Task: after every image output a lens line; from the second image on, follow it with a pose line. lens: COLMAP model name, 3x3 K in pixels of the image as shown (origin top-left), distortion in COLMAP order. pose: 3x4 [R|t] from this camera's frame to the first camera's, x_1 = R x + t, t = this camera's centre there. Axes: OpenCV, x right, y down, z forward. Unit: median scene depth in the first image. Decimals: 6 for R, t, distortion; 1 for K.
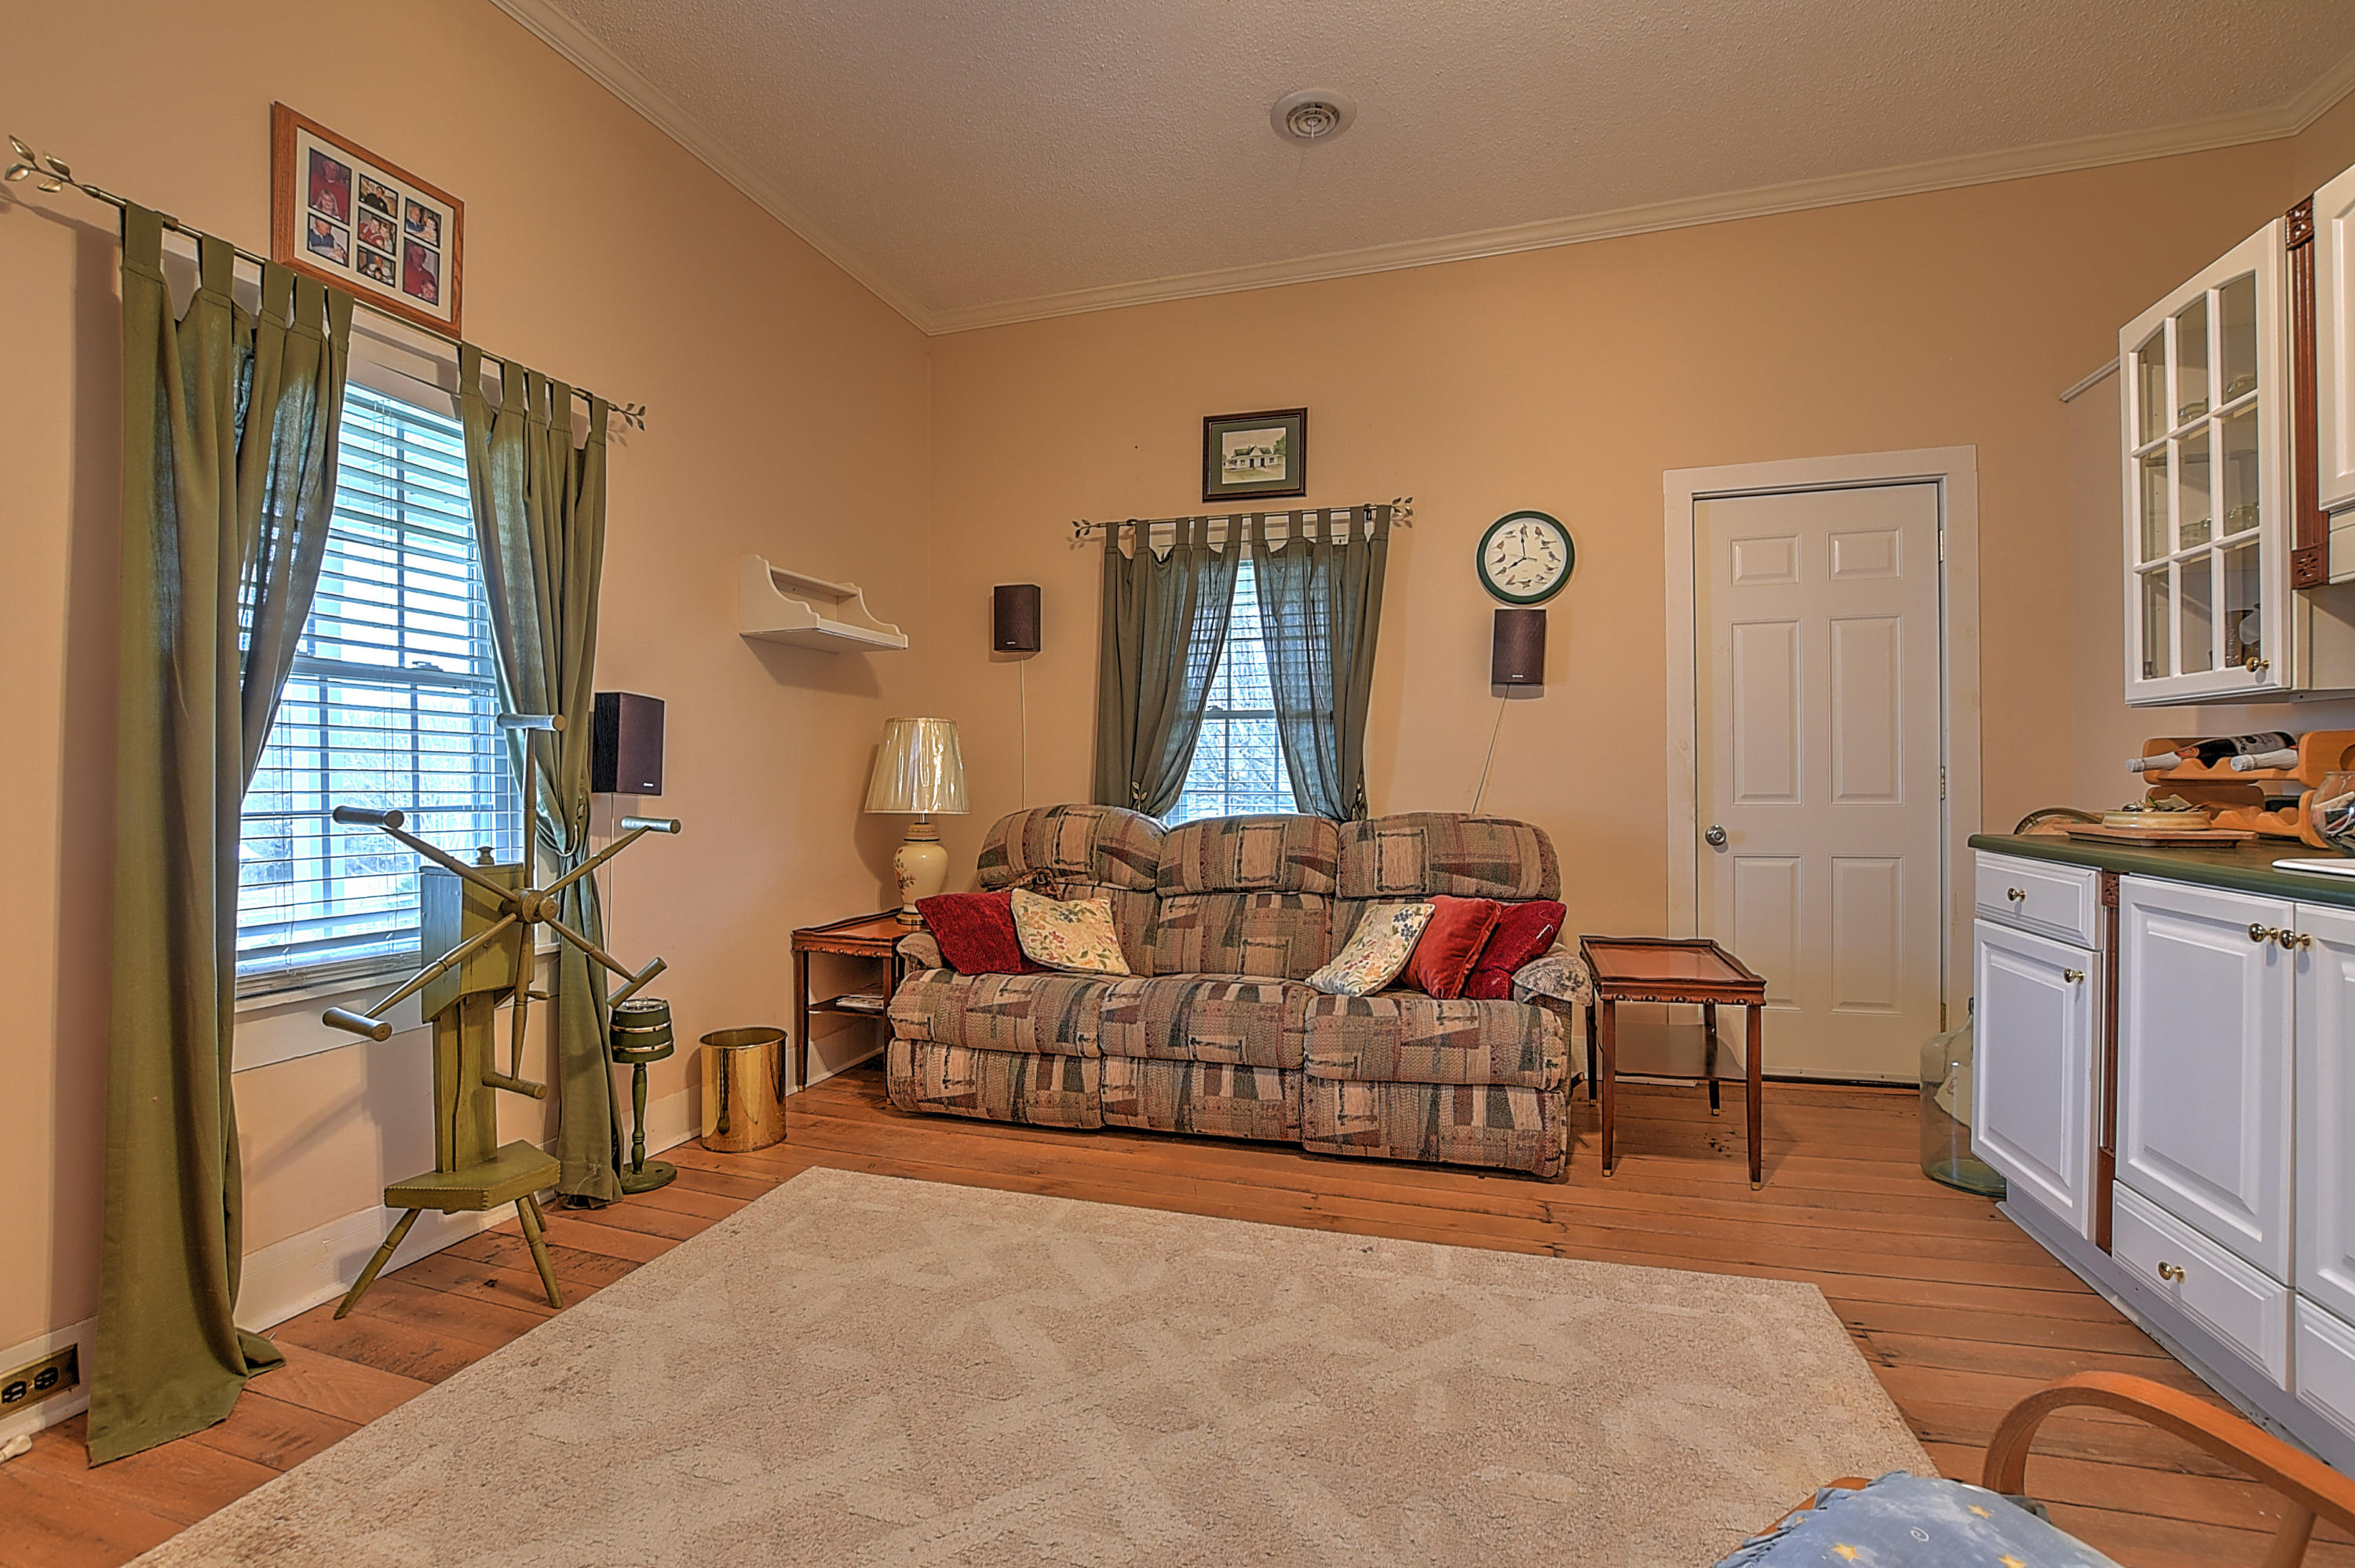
lens RADIAL K [[1017.8, 0, 1178.6], [0, 1017.8, 775.5], [0, 0, 1]] dist [-0.019721, 0.000449]
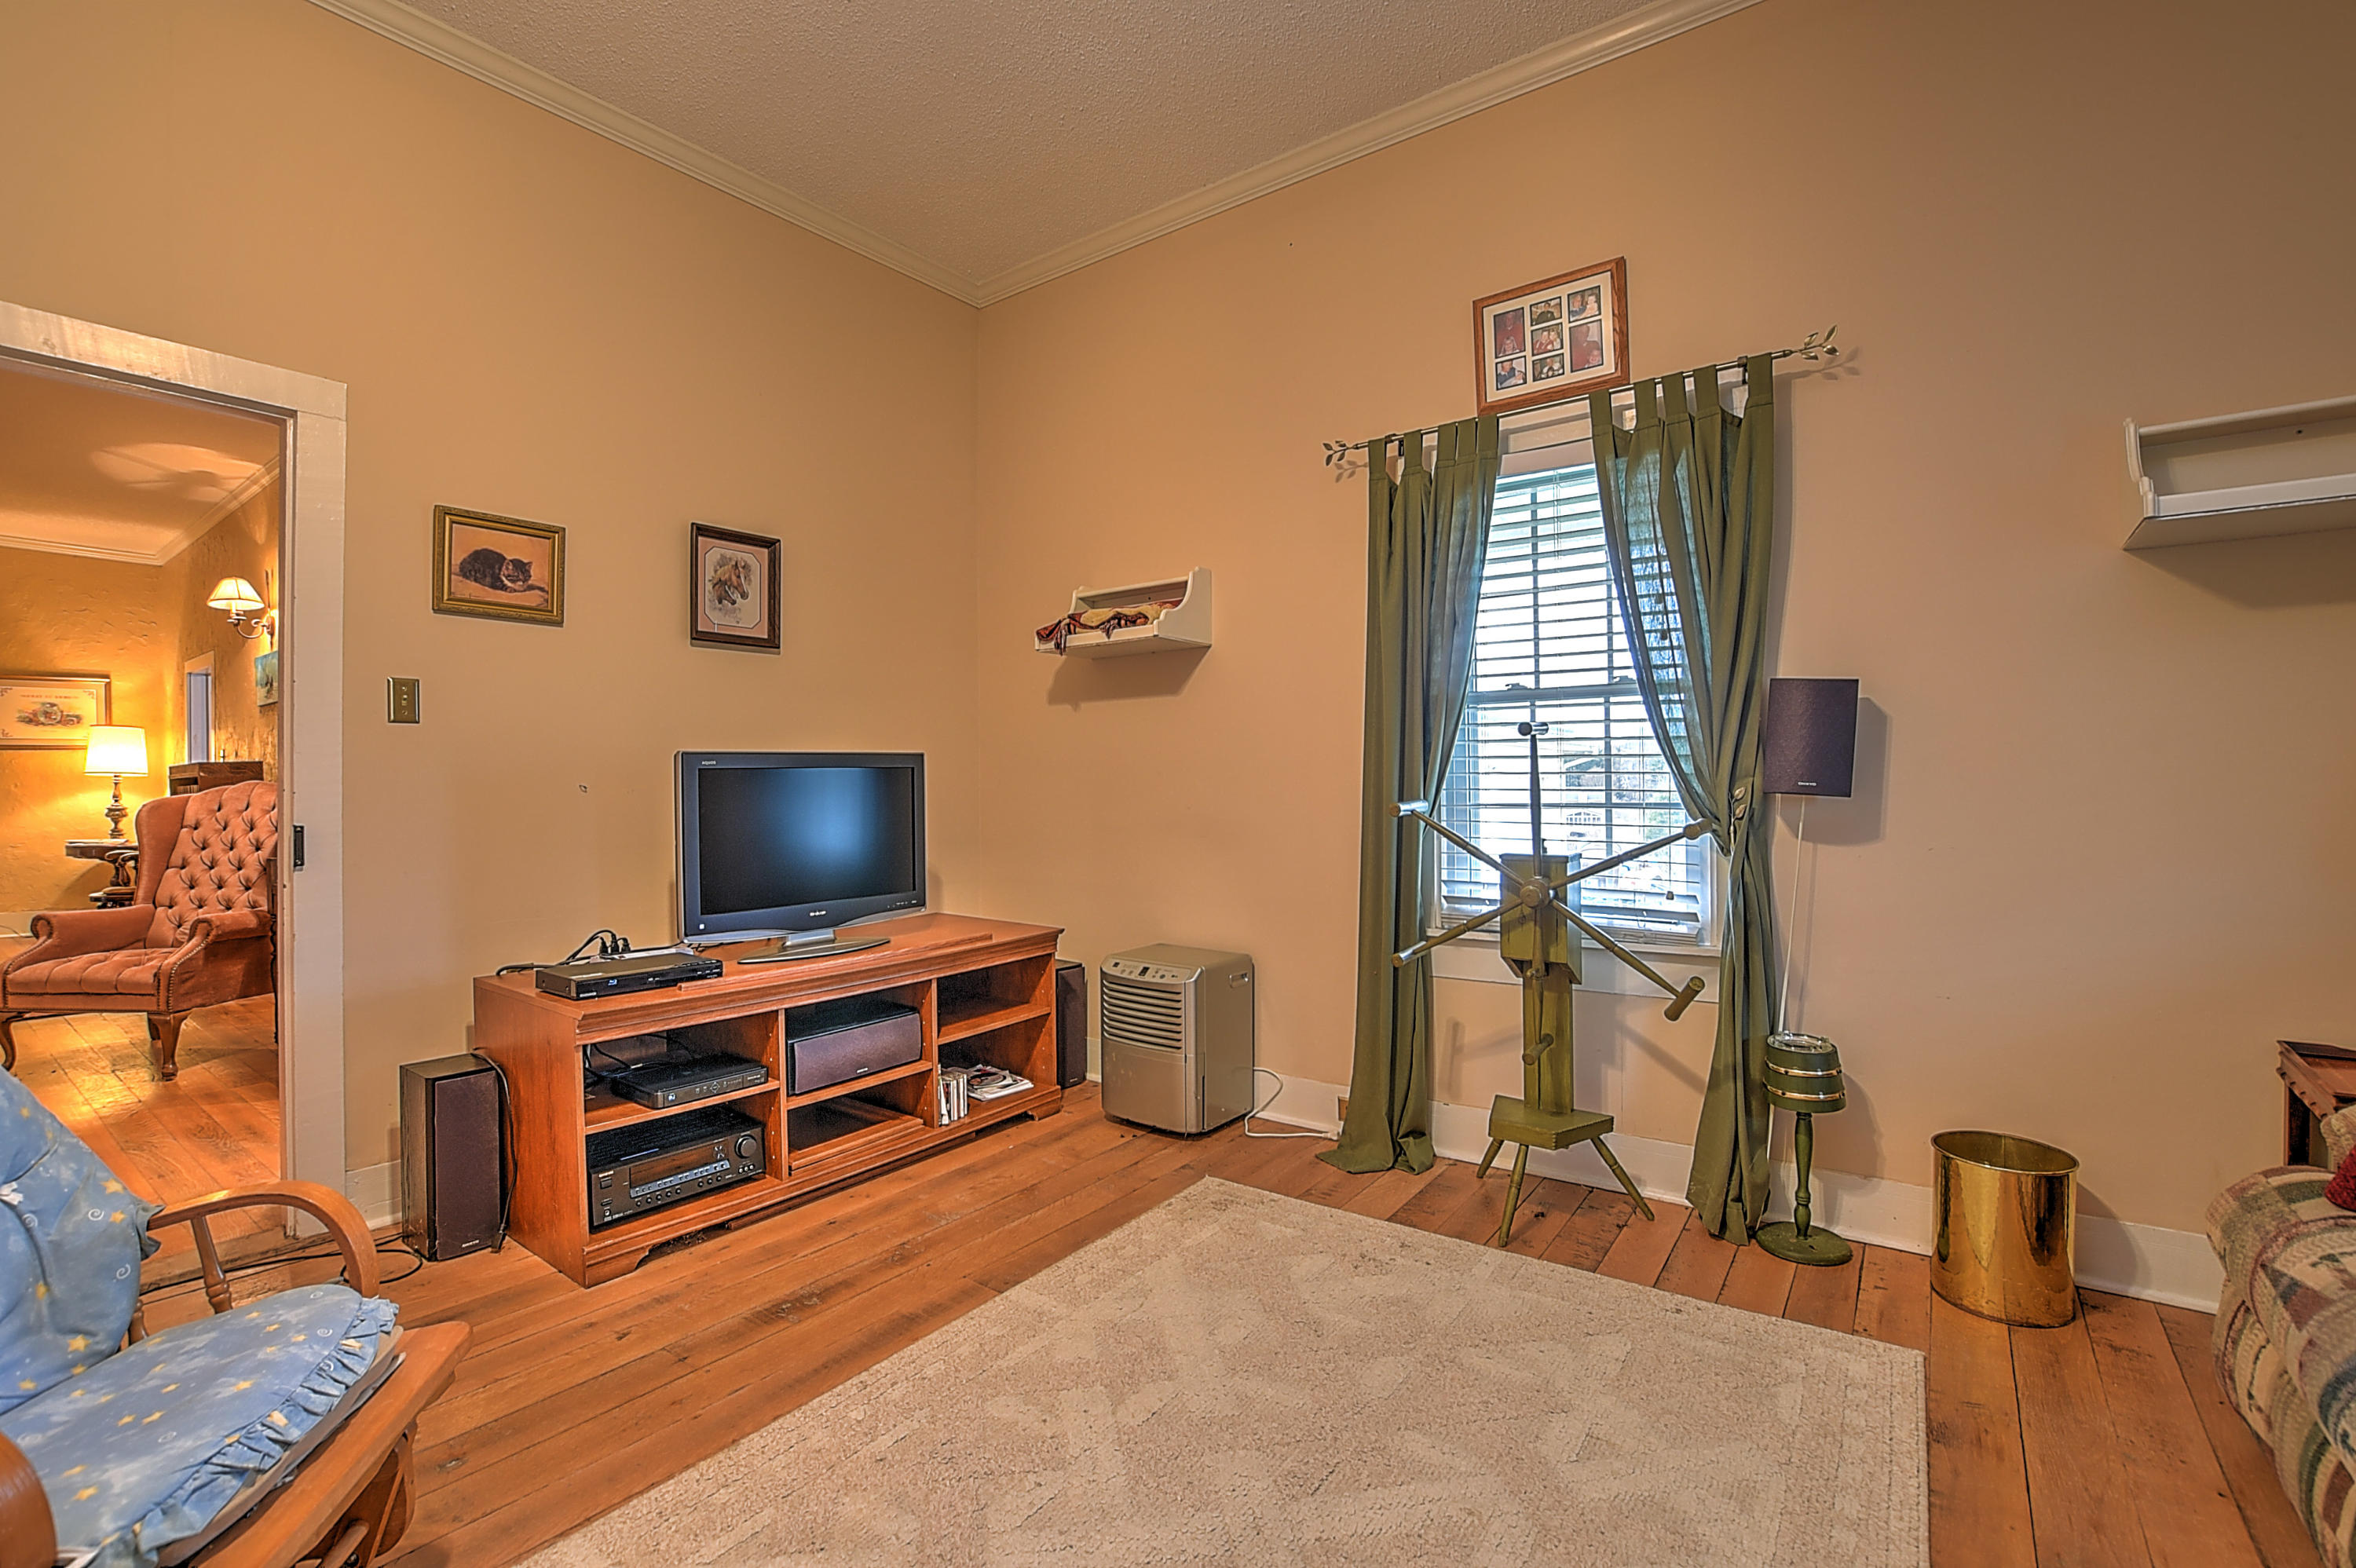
lens RADIAL K [[1036.8, 0, 1168.0], [0, 1036.8, 789.6], [0, 0, 1]] dist [-0.039092, 0.007268]
pose [[-0.328652, 0.007265, -0.944423, 0.571581], [0.010837, 0.999934, 0.003921, 0.005335], [0.944389, -0.008946, -0.328709, 0.988774]]
